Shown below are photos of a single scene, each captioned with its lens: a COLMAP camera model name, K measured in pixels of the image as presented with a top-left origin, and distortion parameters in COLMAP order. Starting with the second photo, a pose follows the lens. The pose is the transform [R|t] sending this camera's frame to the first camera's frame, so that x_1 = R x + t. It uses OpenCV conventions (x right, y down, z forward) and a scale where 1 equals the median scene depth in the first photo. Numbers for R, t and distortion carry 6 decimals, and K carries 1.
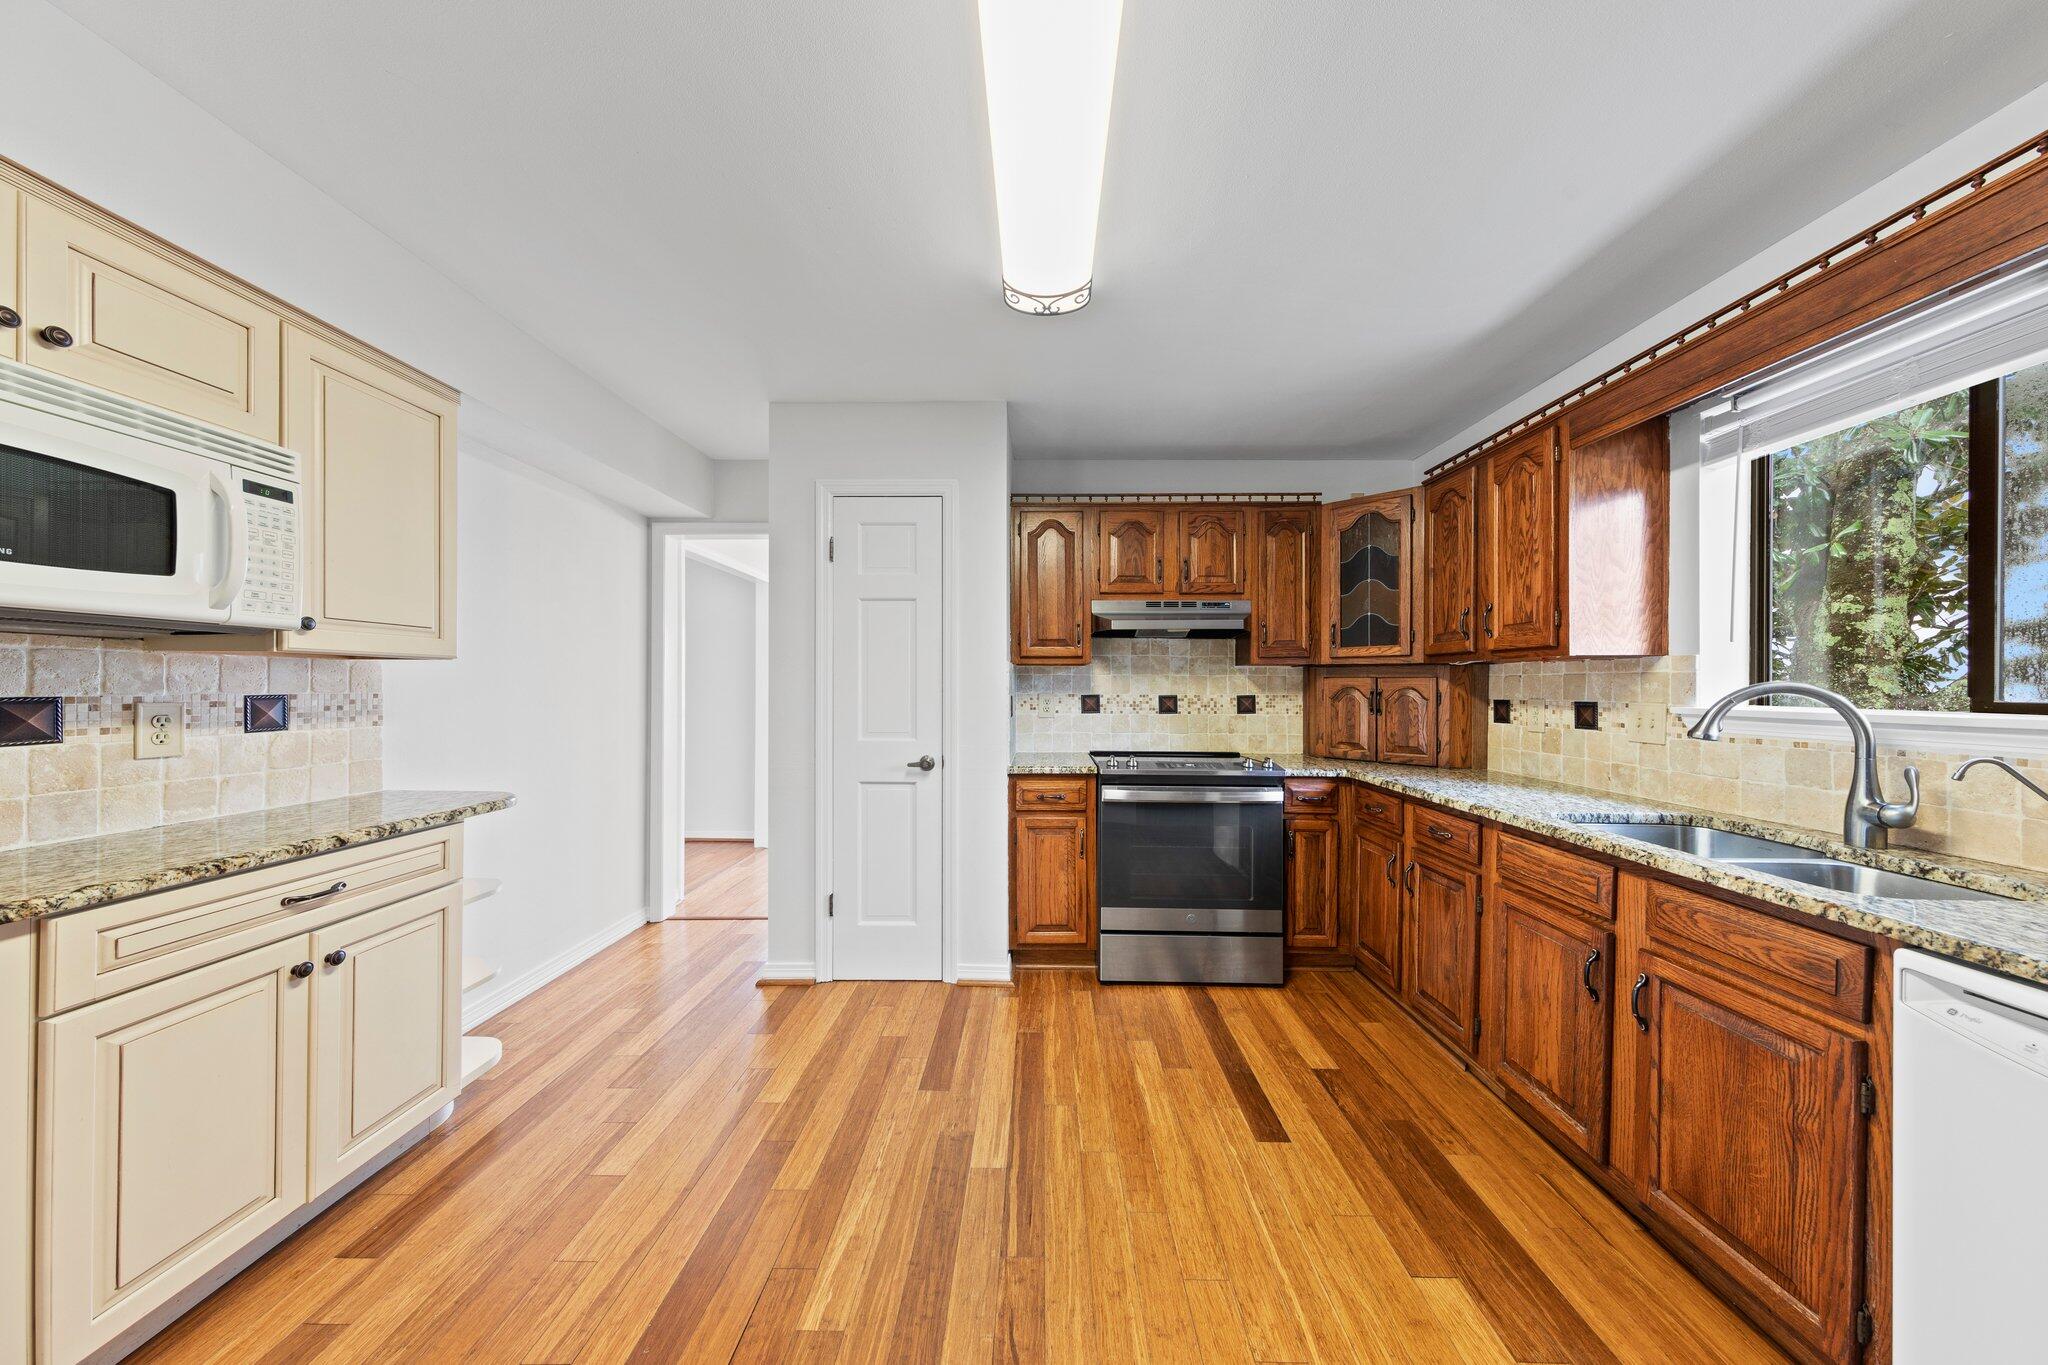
lens RADIAL K [[644.3, 0, 1029.4], [0, 644.3, 685.4], [0, 0, 1]] dist [0.007057, -0.000763]
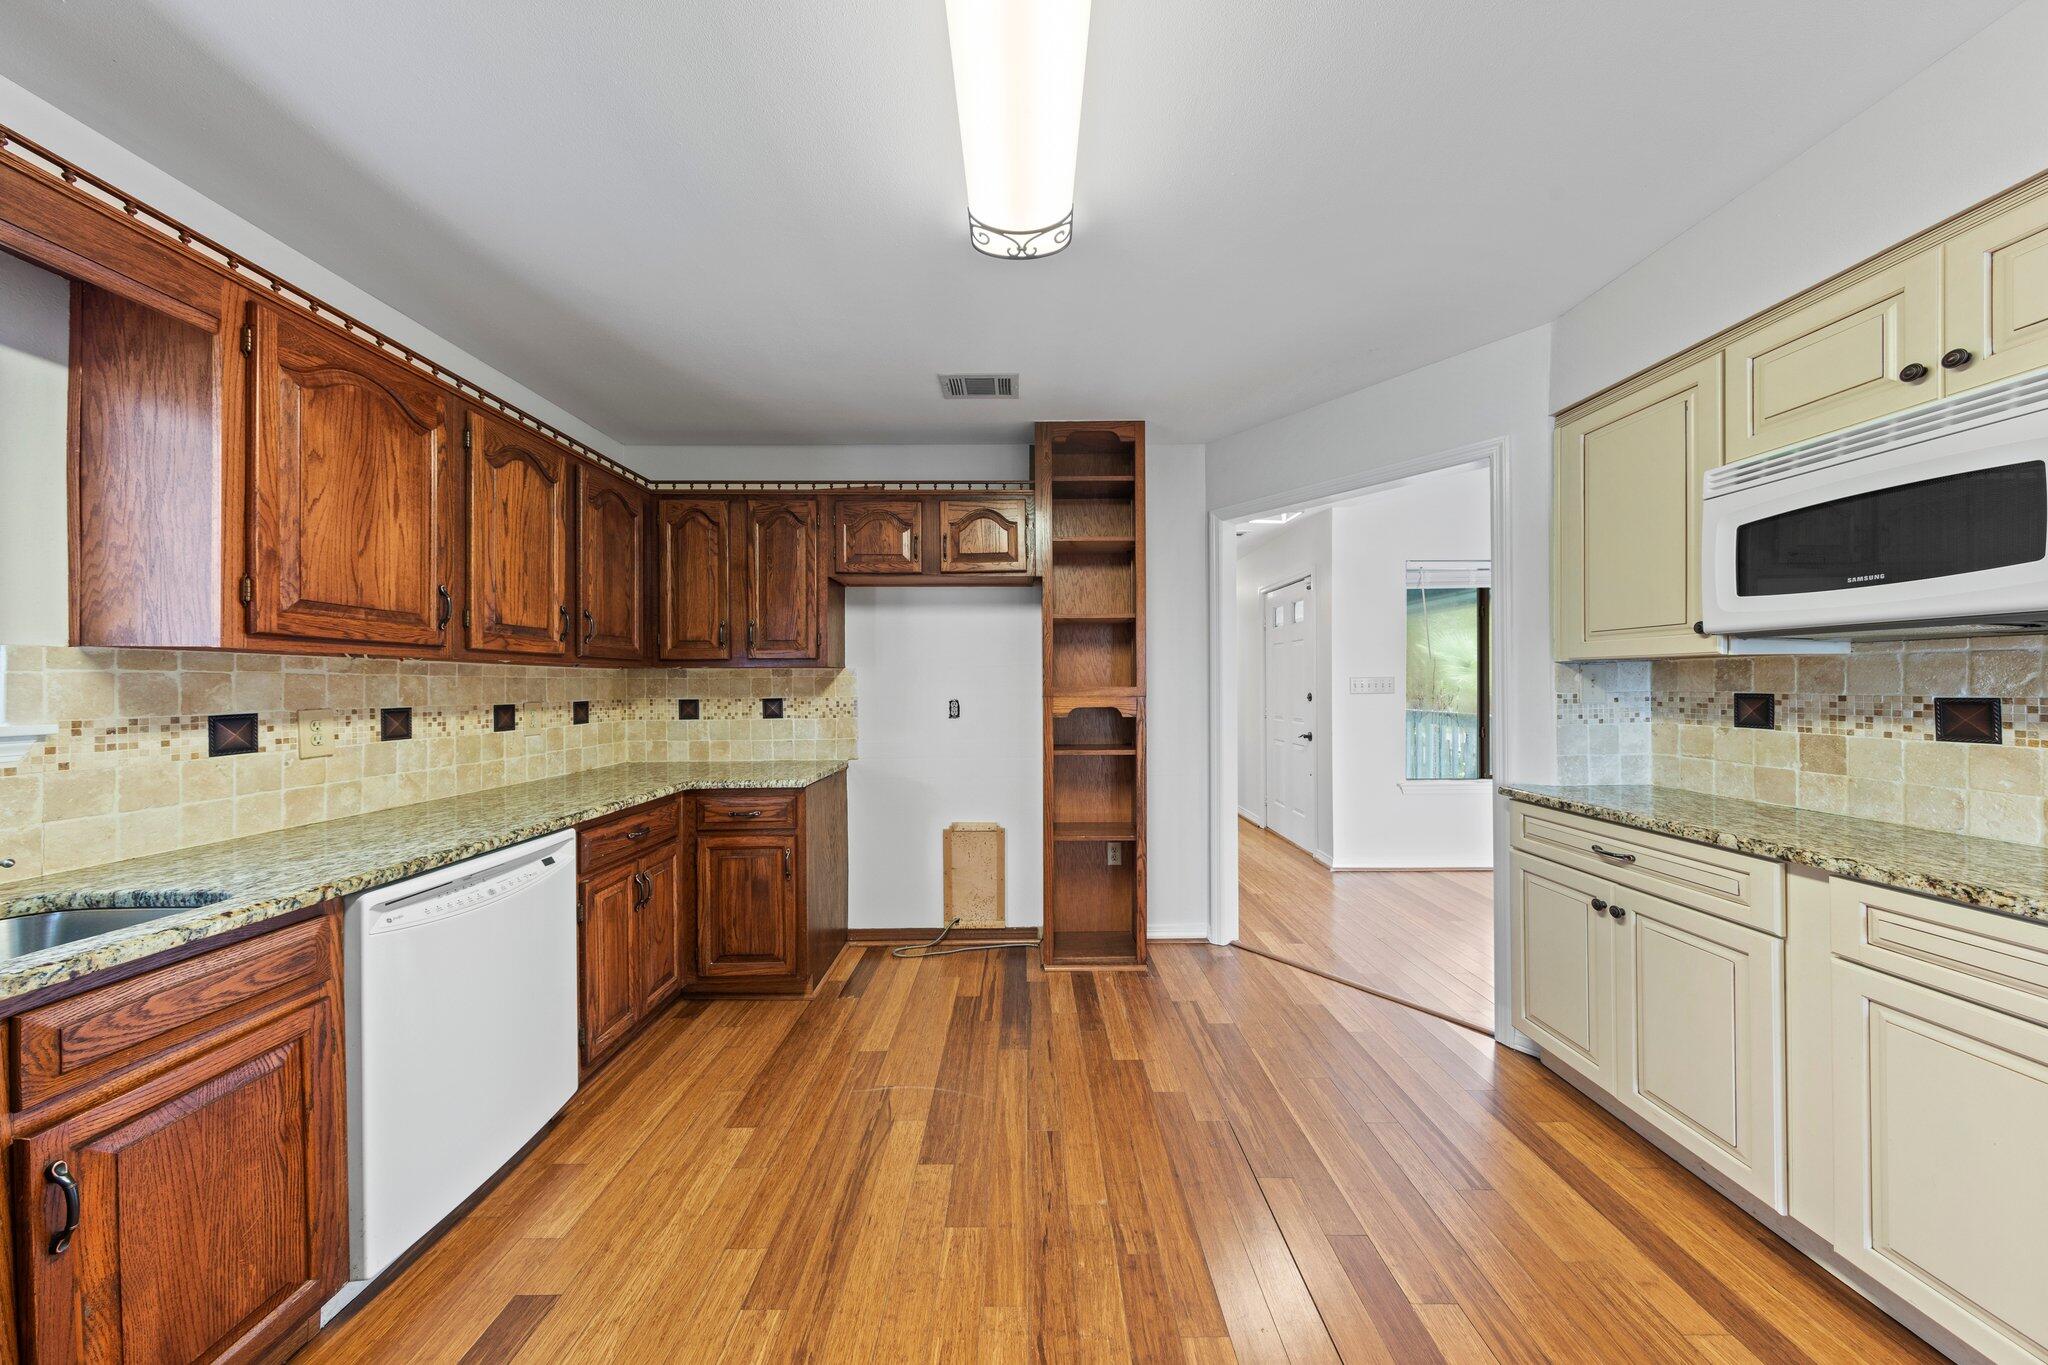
lens RADIAL K [[644.3, 0, 1012.7], [0, 644.3, 685.8], [0, 0, 1]] dist [0.007057, -0.000763]
pose [[-0.999985, 0.003095, 0.004484, 0.025105], [0.003095, 0.999995, -0.000094, -0.003669], [-0.004484, -0.000080, -0.999990, 1.235627]]
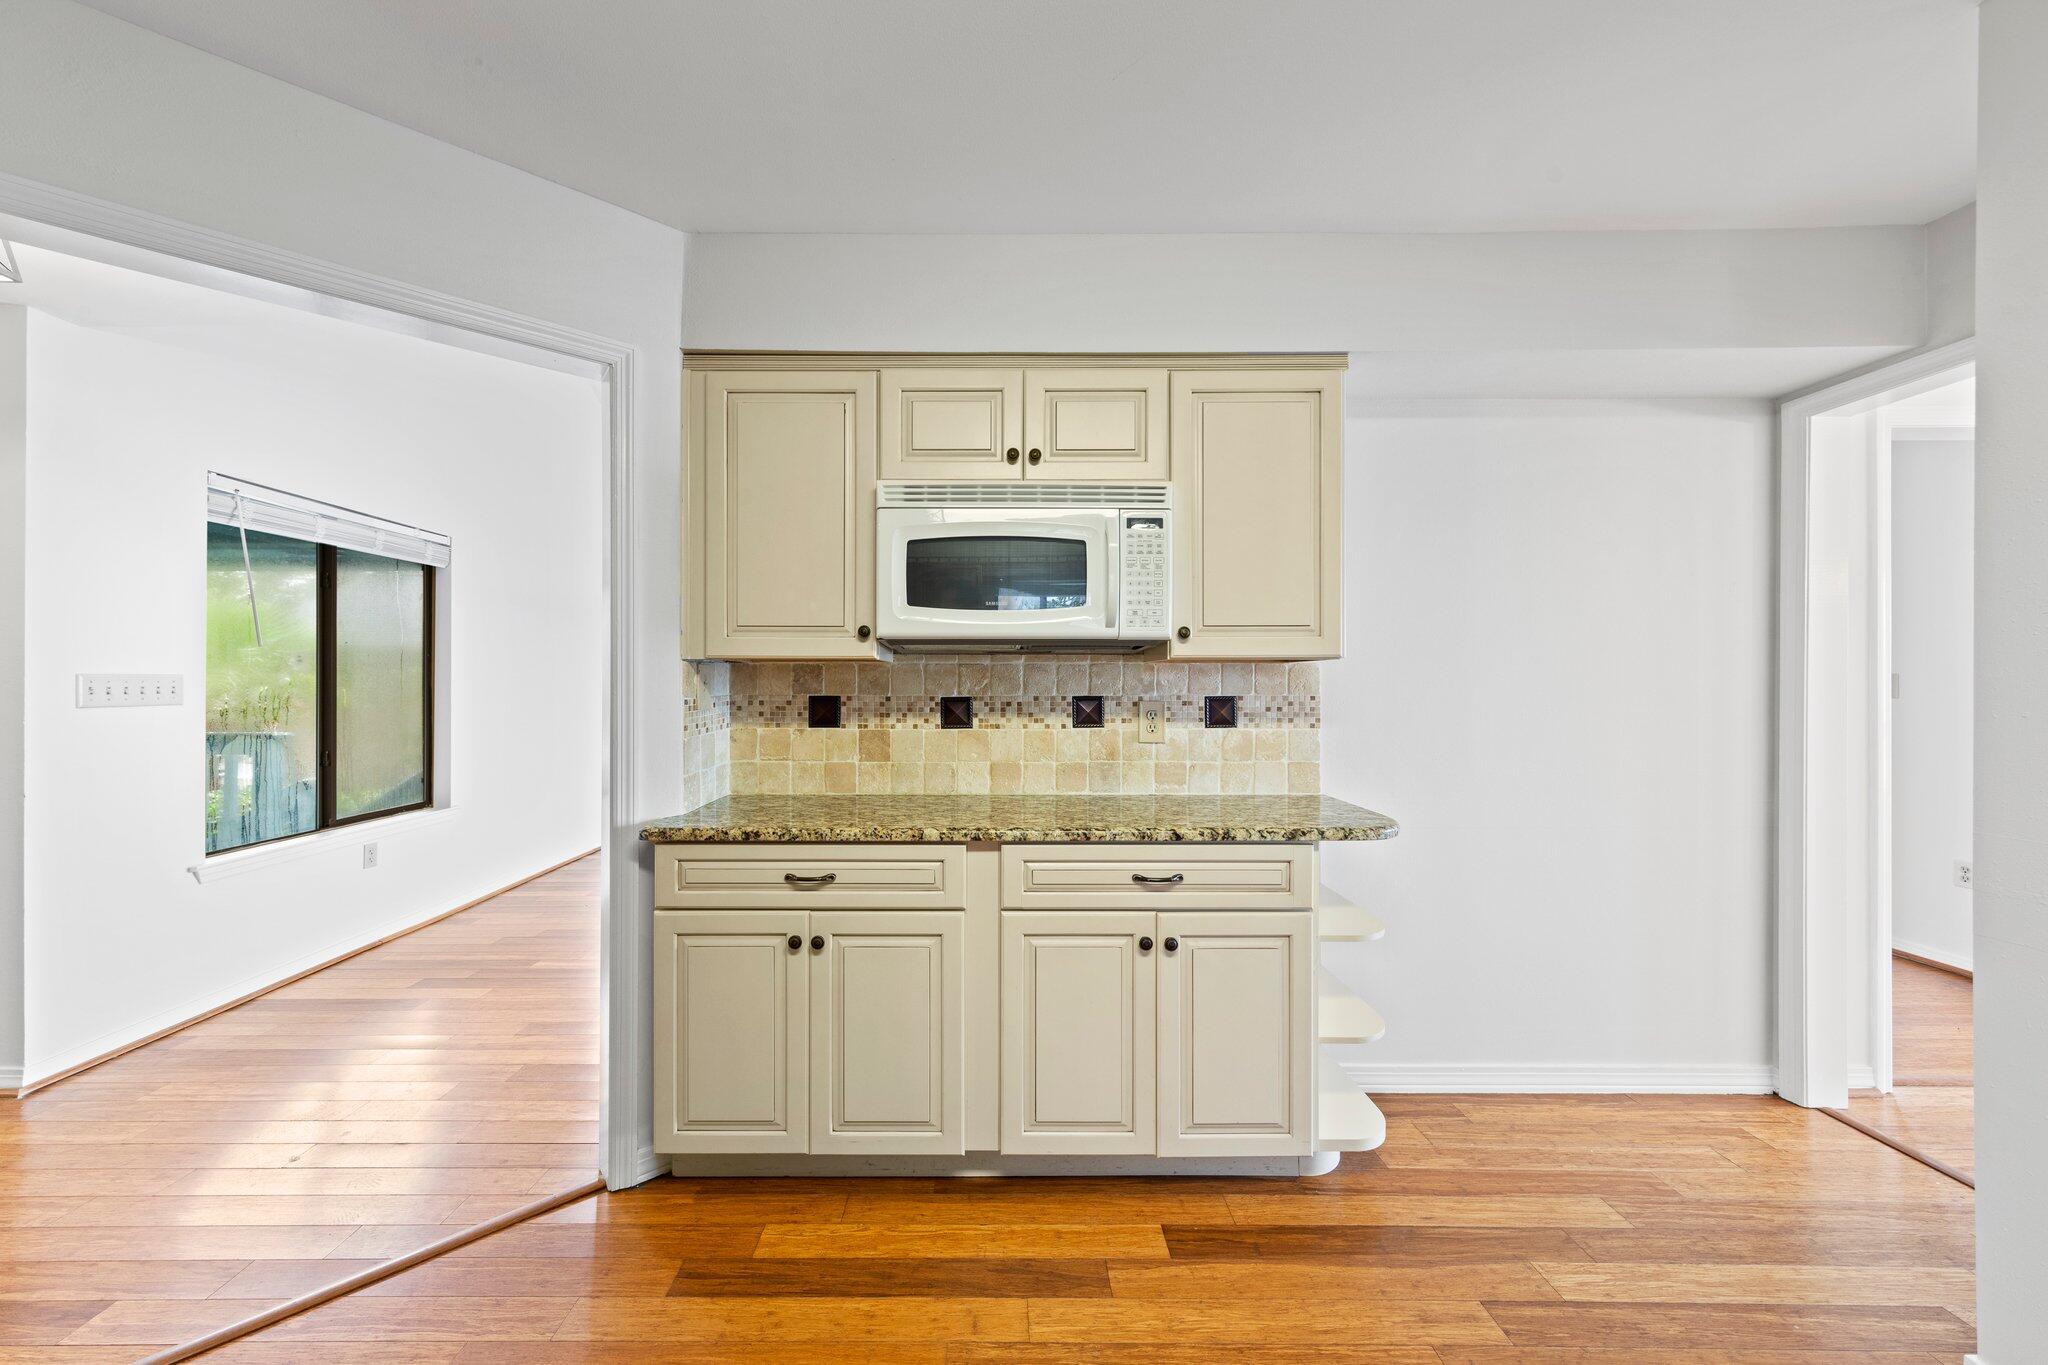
lens RADIAL K [[690.2, 0, 1009.1], [0, 690.2, 682.4], [0, 0, 1]] dist [0.001791, 0.000253]
pose [[0.009120, -0.006214, -0.999939, 0.050909], [0.003122, 0.999976, -0.006185, -0.003073], [0.999954, -0.003065, 0.009139, 0.552141]]
